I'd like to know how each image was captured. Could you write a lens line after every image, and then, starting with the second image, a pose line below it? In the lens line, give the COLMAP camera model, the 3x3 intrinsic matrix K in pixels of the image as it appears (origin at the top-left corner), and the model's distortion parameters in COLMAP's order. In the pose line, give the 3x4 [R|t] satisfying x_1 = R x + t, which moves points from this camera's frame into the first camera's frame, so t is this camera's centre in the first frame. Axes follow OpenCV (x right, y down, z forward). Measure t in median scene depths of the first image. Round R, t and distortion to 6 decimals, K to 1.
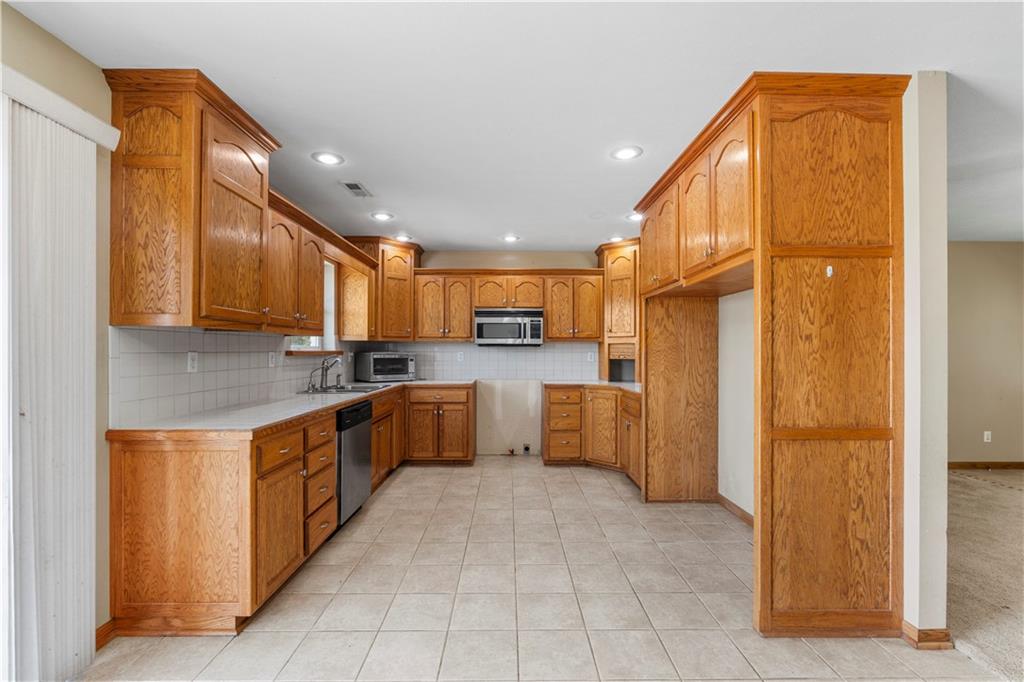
lens RADIAL K [[449.2, 0, 515.0], [0, 449.2, 350.4], [0, 0, 1]] dist [-0.003367, -0.001030]
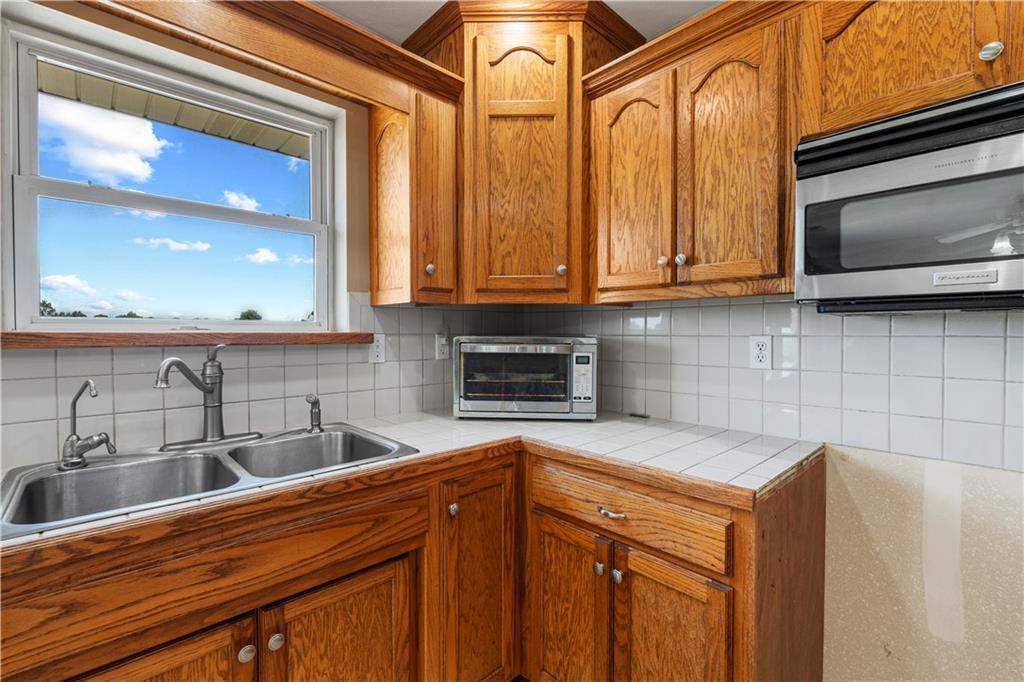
lens RADIAL K [[449.2, 0, 511.7], [0, 449.2, 337.7], [0, 0, 1]] dist [-0.003367, -0.001030]
pose [[0.677721, 0.006221, -0.735293, -0.051302], [0.002080, 0.999944, 0.010376, 0.003143], [0.735316, -0.008561, 0.677670, 1.857866]]
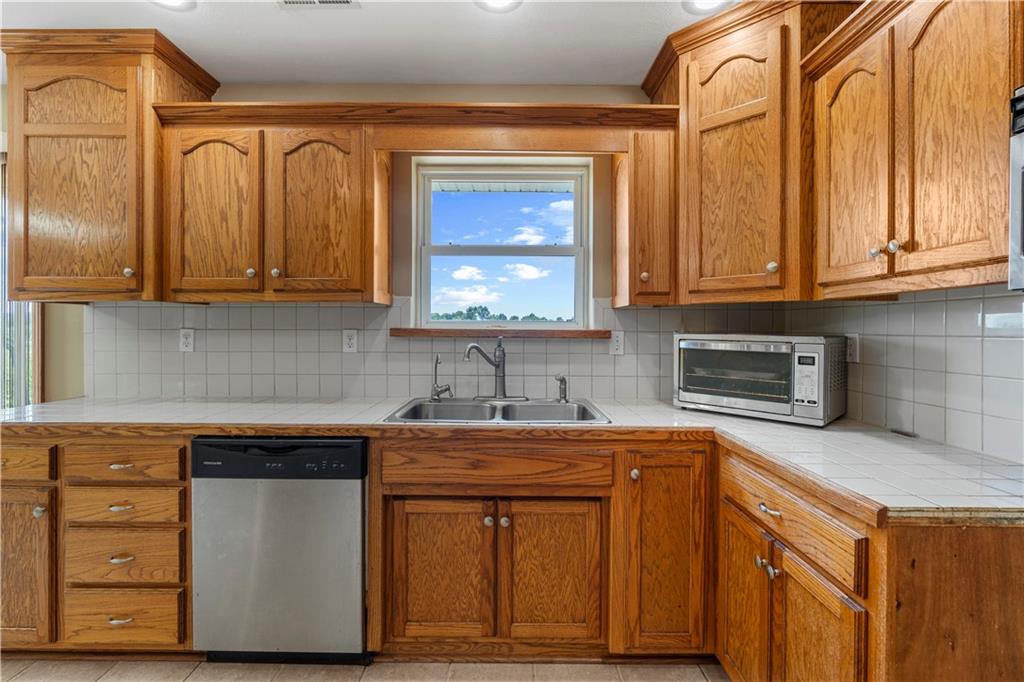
lens RADIAL K [[449.2, 0, 507.4], [0, 449.2, 330.0], [0, 0, 1]] dist [-0.003367, -0.001030]
pose [[-0.012838, -0.000966, -0.999917, 0.210524], [-0.005248, 0.999986, -0.000899, 0.004147], [0.999904, 0.005236, -0.012843, 2.013866]]
